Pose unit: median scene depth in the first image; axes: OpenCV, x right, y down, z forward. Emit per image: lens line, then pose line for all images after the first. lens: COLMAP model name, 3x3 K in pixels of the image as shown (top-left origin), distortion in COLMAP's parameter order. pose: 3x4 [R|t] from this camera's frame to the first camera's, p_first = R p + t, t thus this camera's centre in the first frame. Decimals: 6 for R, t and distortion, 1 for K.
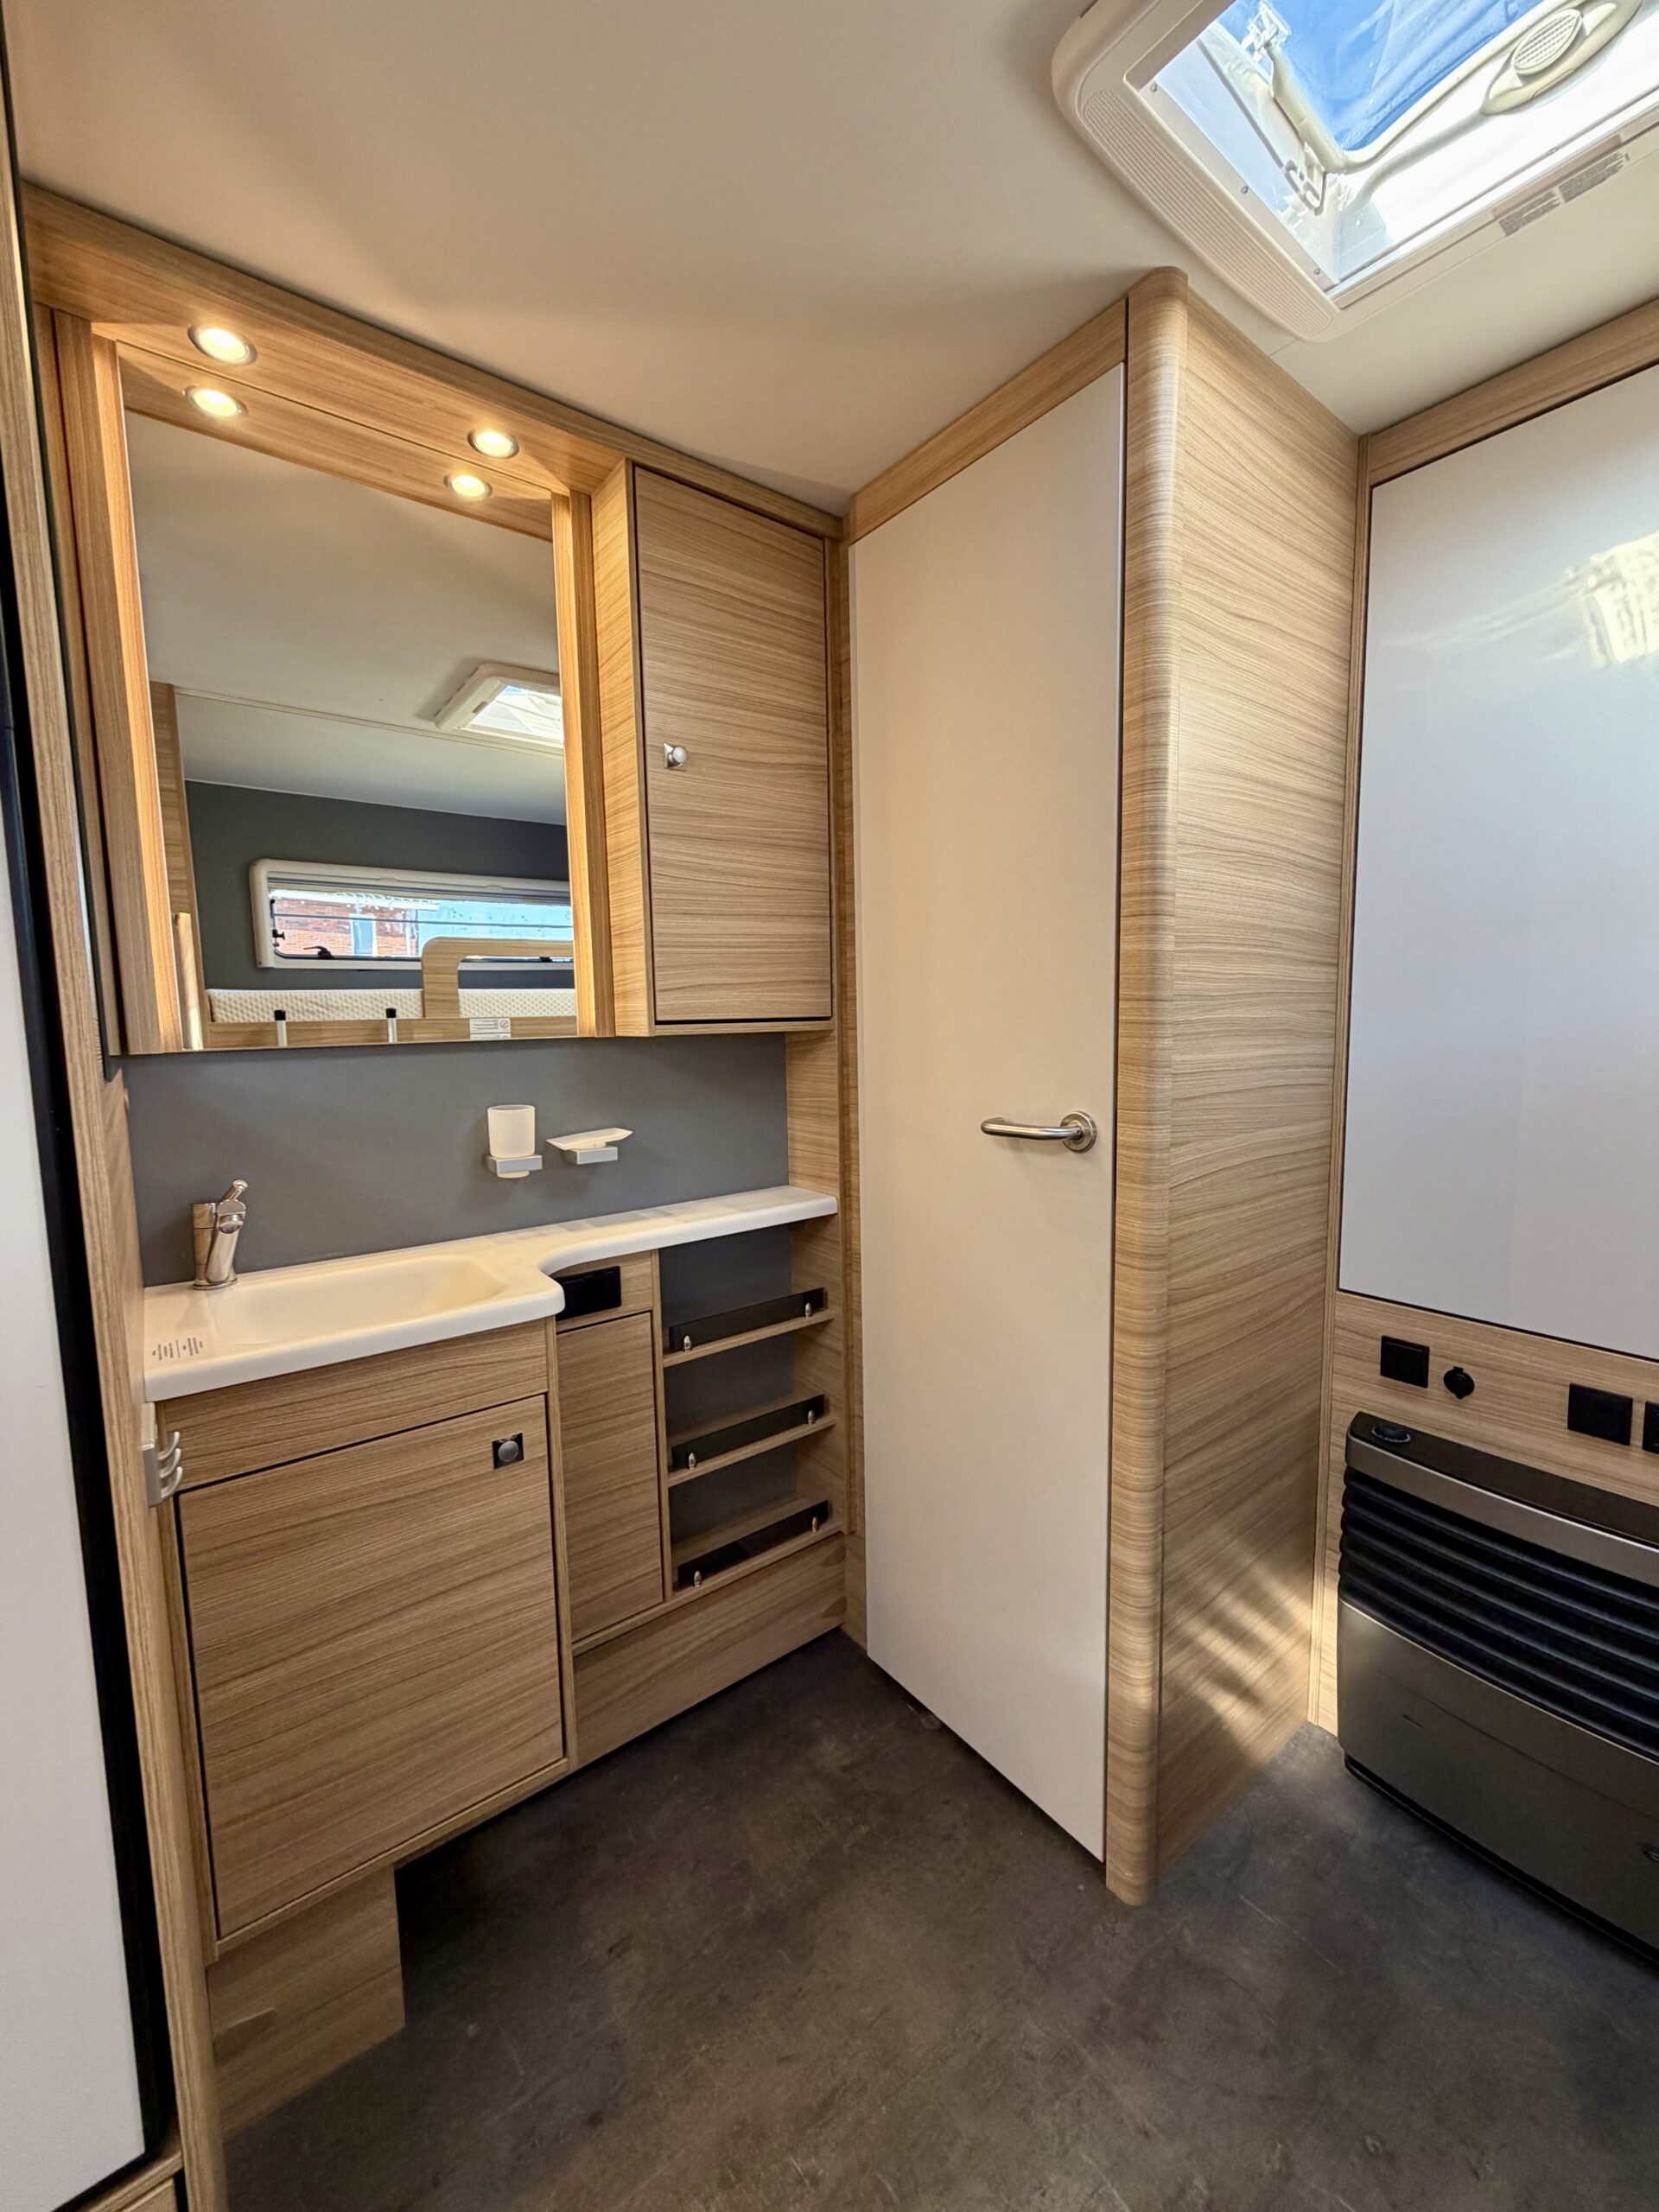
lens RADIAL K [[882.5, 0, 825.2], [0, 882.5, 1099.5], [0, 0, 1]] dist [0.000662, -0.000100]
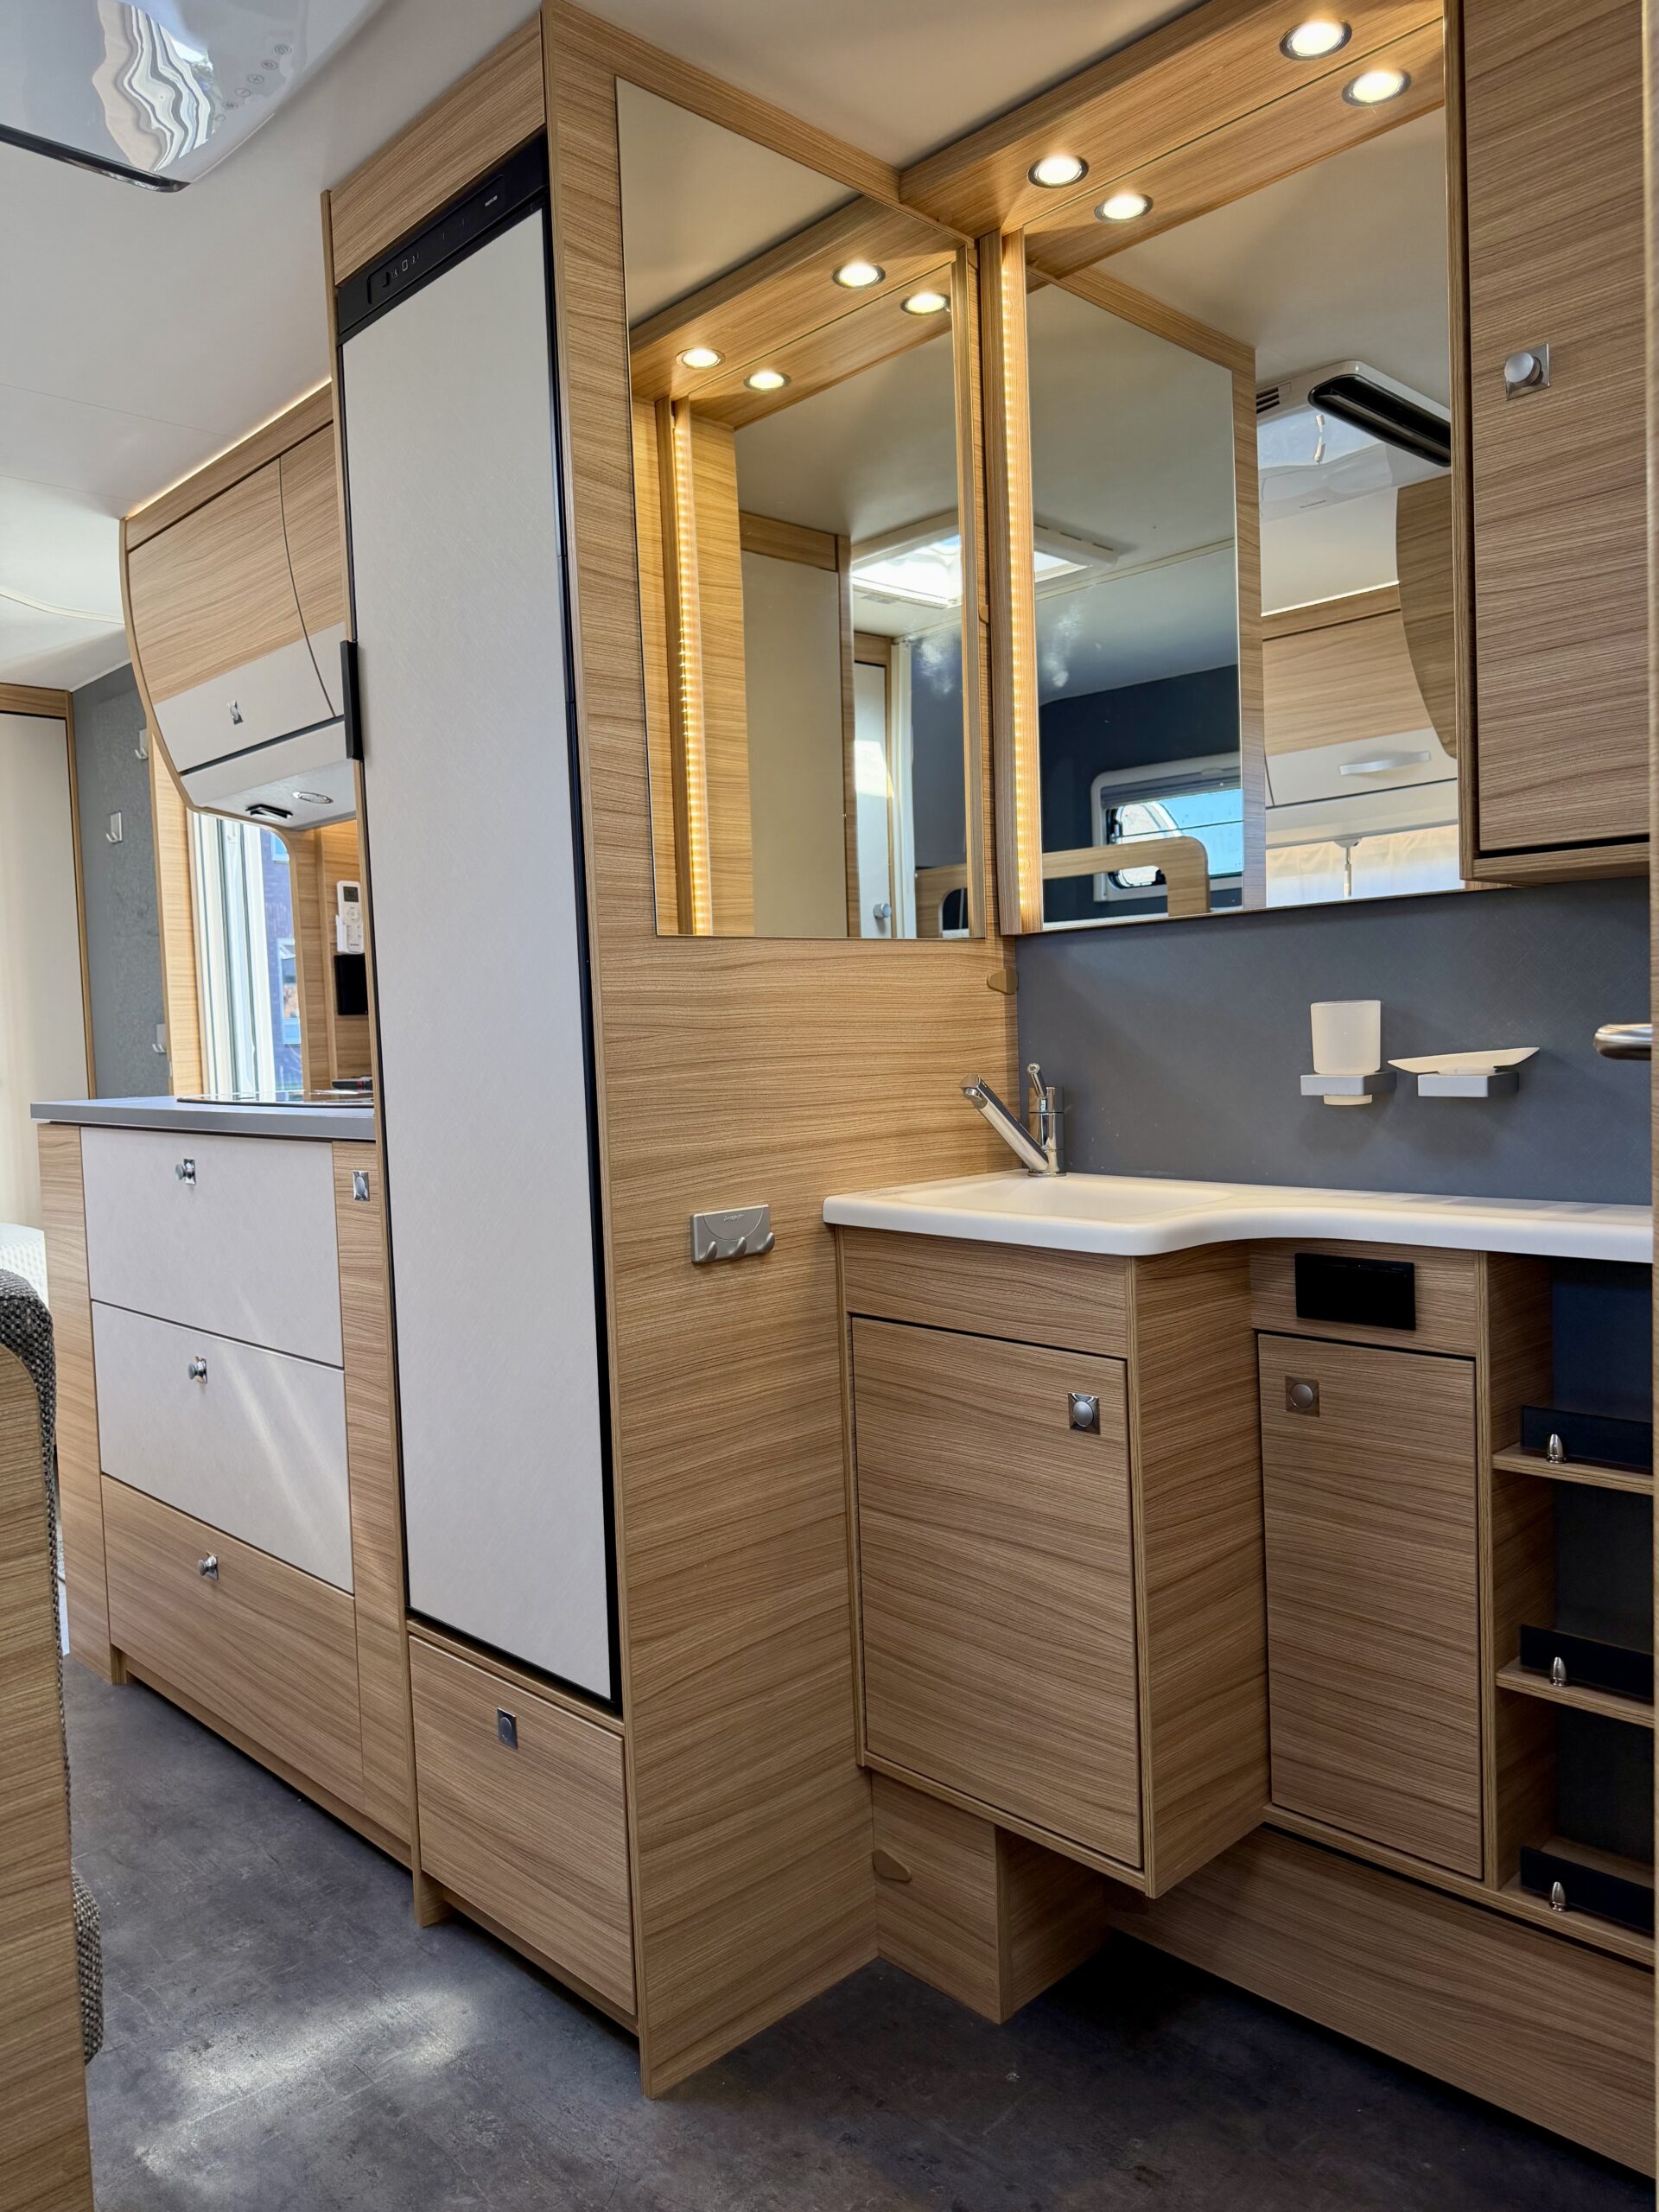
lens RADIAL K [[1556.4, 0, 820.6], [0, 1556.4, 1106.7], [0, 0, 1]] dist [0.077805, -0.107143]
pose [[0.111397, 0.065585, -0.991610, 0.817369], [-0.060042, 0.996441, 0.059159, 0.043221], [0.991961, 0.052948, 0.114938, 0.482084]]
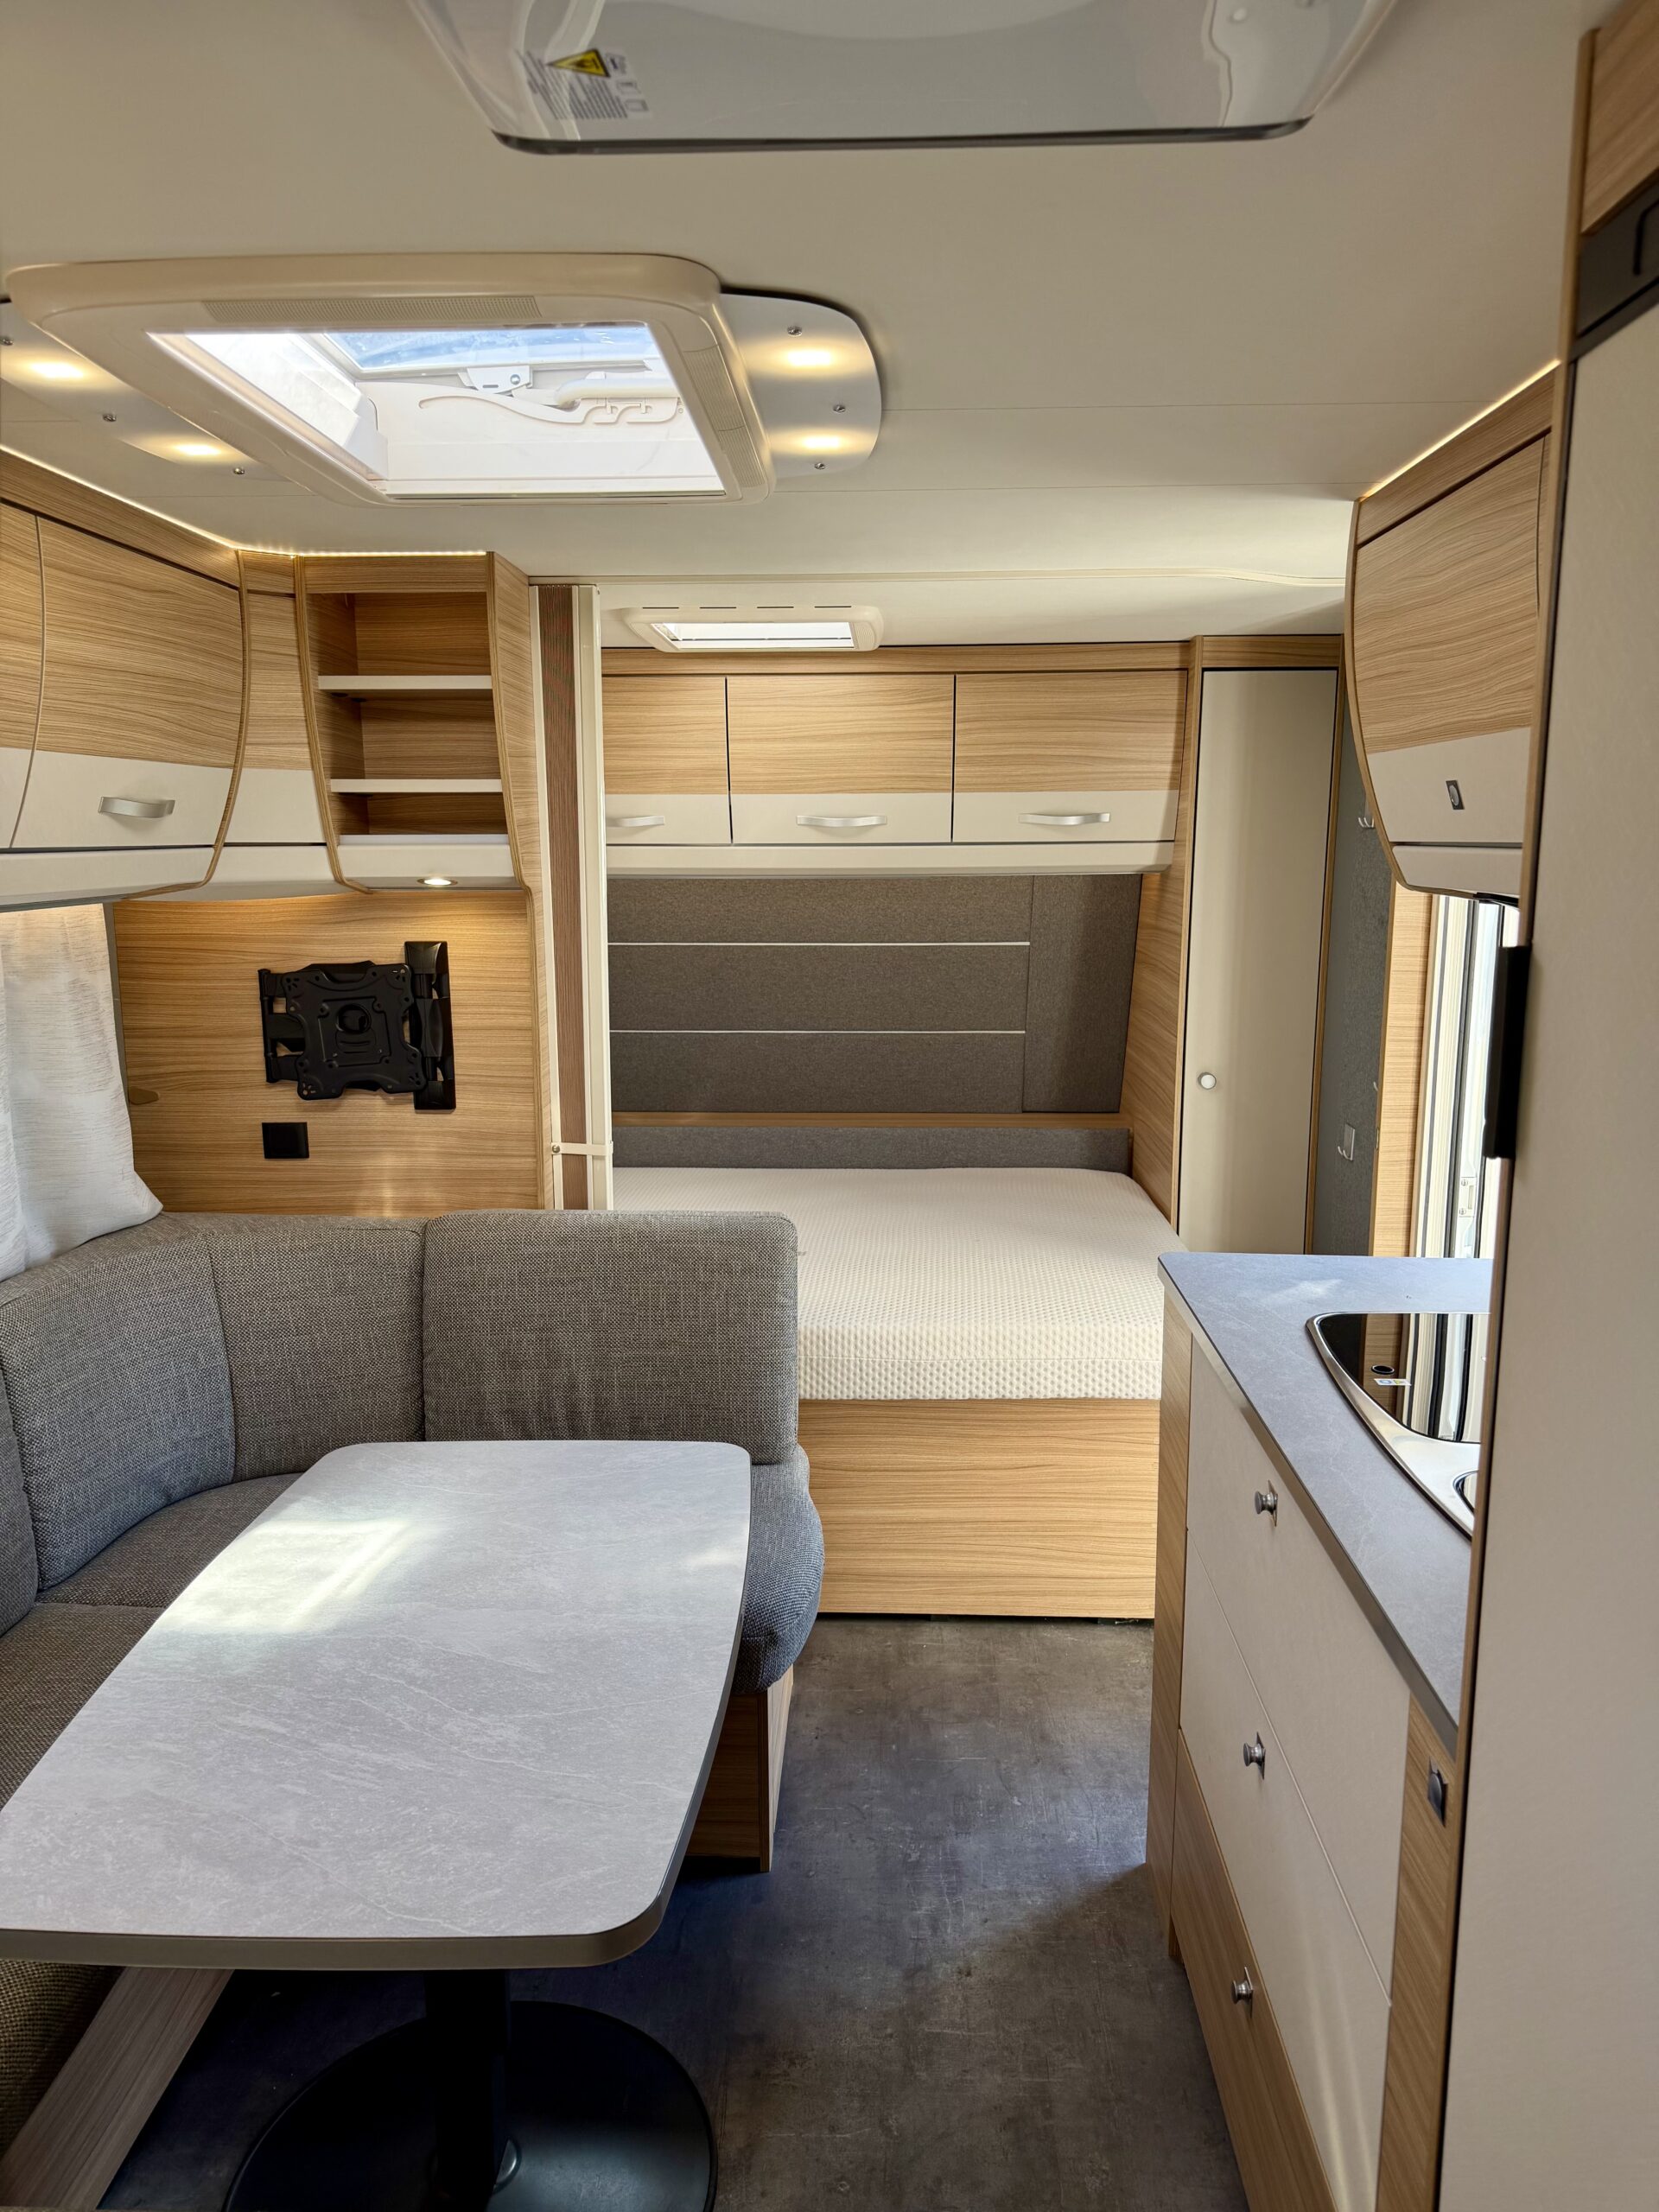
lens RADIAL K [[1556.4, 0, 839.3], [0, 1556.4, 1110.3], [0, 0, 1]] dist [0.077805, -0.107143]
pose [[-0.635065, 0.152737, -0.757208, 0.144610], [-0.062566, 0.966866, 0.247501, -0.341692], [0.769921, 0.204555, -0.604466, 0.426209]]
